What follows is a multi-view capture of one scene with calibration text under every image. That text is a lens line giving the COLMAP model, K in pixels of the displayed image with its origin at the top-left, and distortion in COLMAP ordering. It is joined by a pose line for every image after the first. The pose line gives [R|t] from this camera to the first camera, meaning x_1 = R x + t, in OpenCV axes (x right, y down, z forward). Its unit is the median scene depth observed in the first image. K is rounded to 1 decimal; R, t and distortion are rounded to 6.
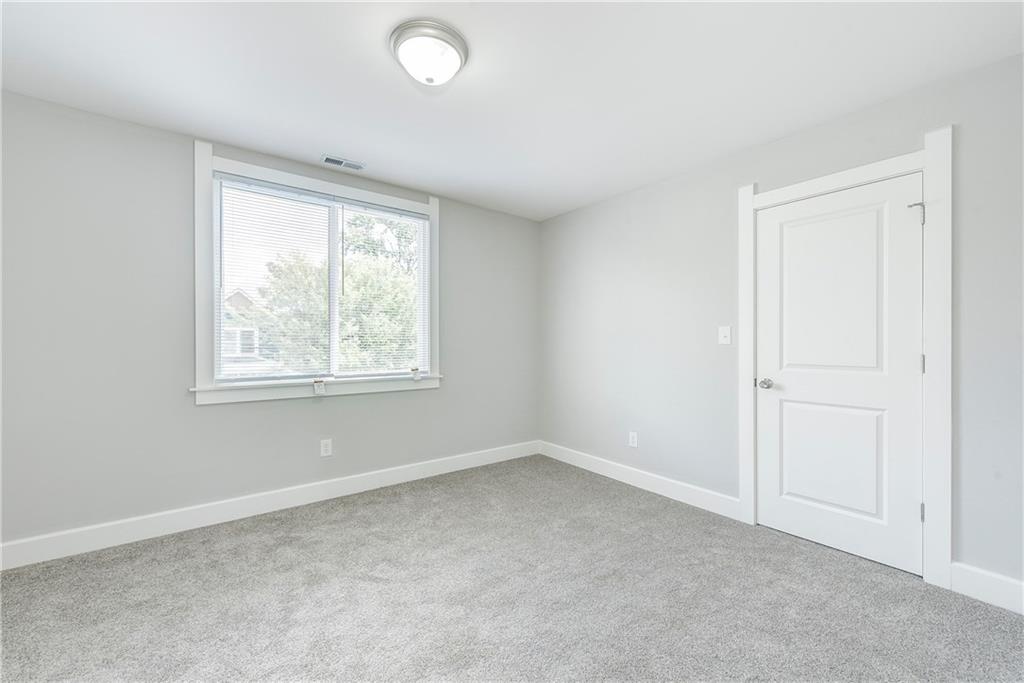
lens RADIAL K [[403.3, 0, 510.9], [0, 403.3, 339.5], [0, 0, 1]] dist [-0.002641, -0.000295]
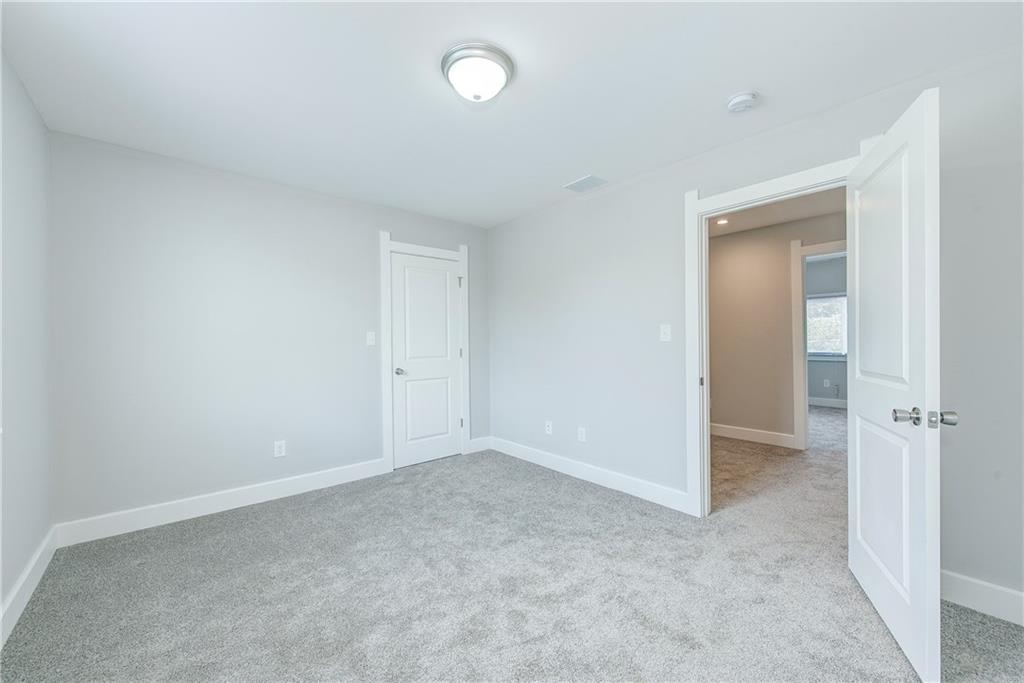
lens RADIAL K [[403.3, 0, 509.8], [0, 403.3, 342.3], [0, 0, 1]] dist [-0.002641, -0.000295]
pose [[-0.059053, -0.003639, 0.998248, -0.871524], [0.006561, 0.999970, 0.004034, -0.000699], [-0.998233, 0.006788, -0.059028, 0.685105]]
